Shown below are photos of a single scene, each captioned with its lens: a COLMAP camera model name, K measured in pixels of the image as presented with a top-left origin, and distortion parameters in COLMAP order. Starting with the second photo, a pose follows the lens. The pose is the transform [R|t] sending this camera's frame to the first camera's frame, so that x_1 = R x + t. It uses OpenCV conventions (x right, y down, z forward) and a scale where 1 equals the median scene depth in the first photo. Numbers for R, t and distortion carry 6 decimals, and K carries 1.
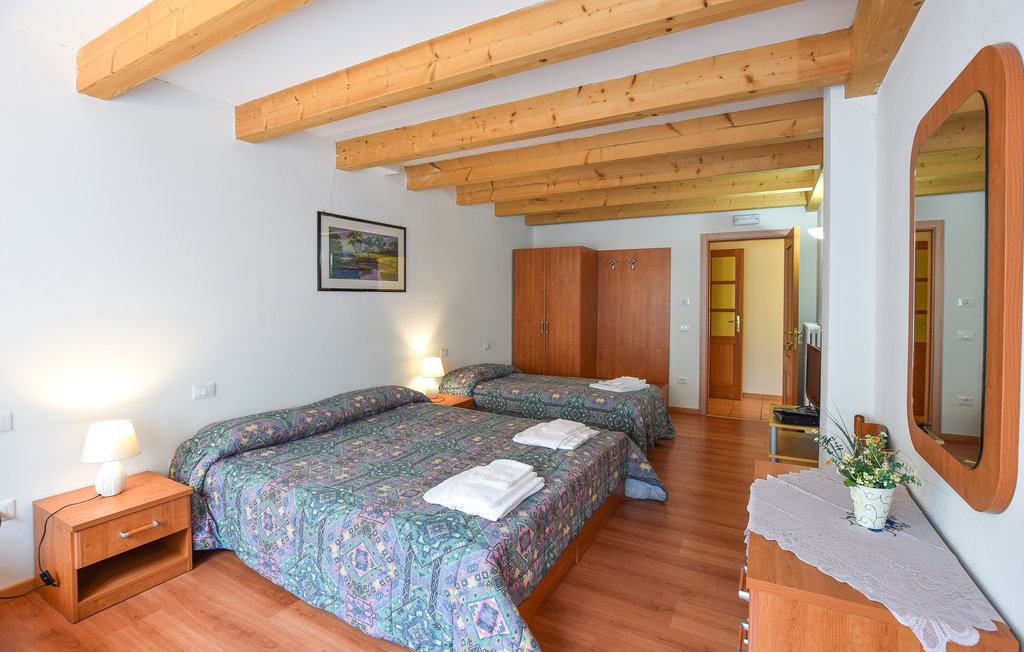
lens RADIAL K [[475.5, 0, 500.0], [0, 475.5, 307.6], [0, 0, 1]] dist [-0.026257, 0.002303]
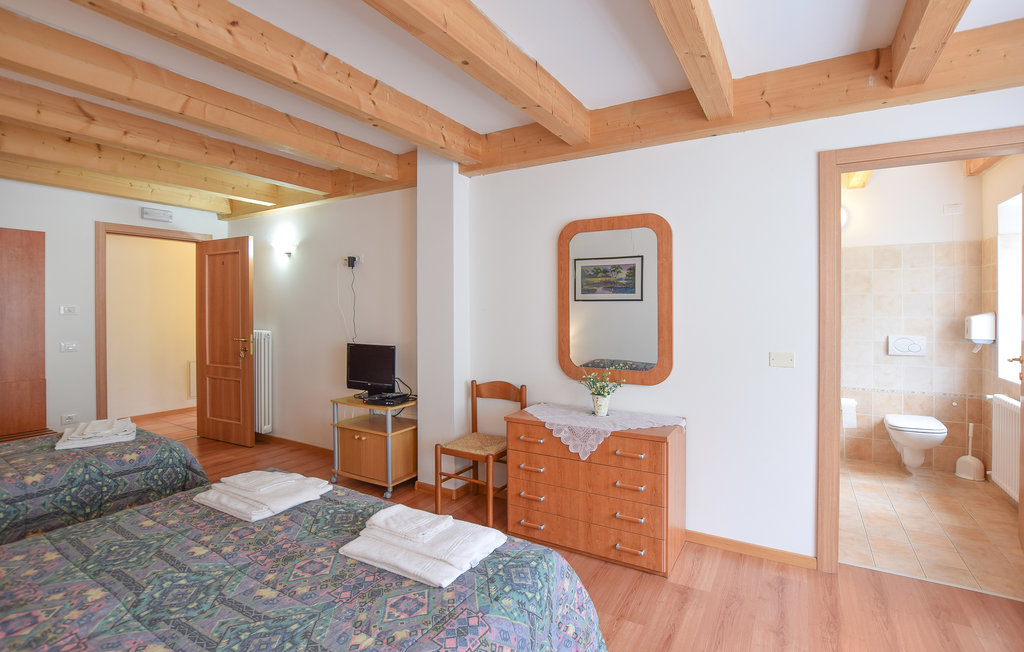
lens RADIAL K [[475.5, 0, 512.4], [0, 475.5, 306.8], [0, 0, 1]] dist [-0.026257, 0.002303]
pose [[0.019825, 0.000900, 0.999803, -0.655256], [0.017575, 0.999845, -0.001248, -0.009901], [-0.999649, 0.017596, 0.019806, 0.660594]]
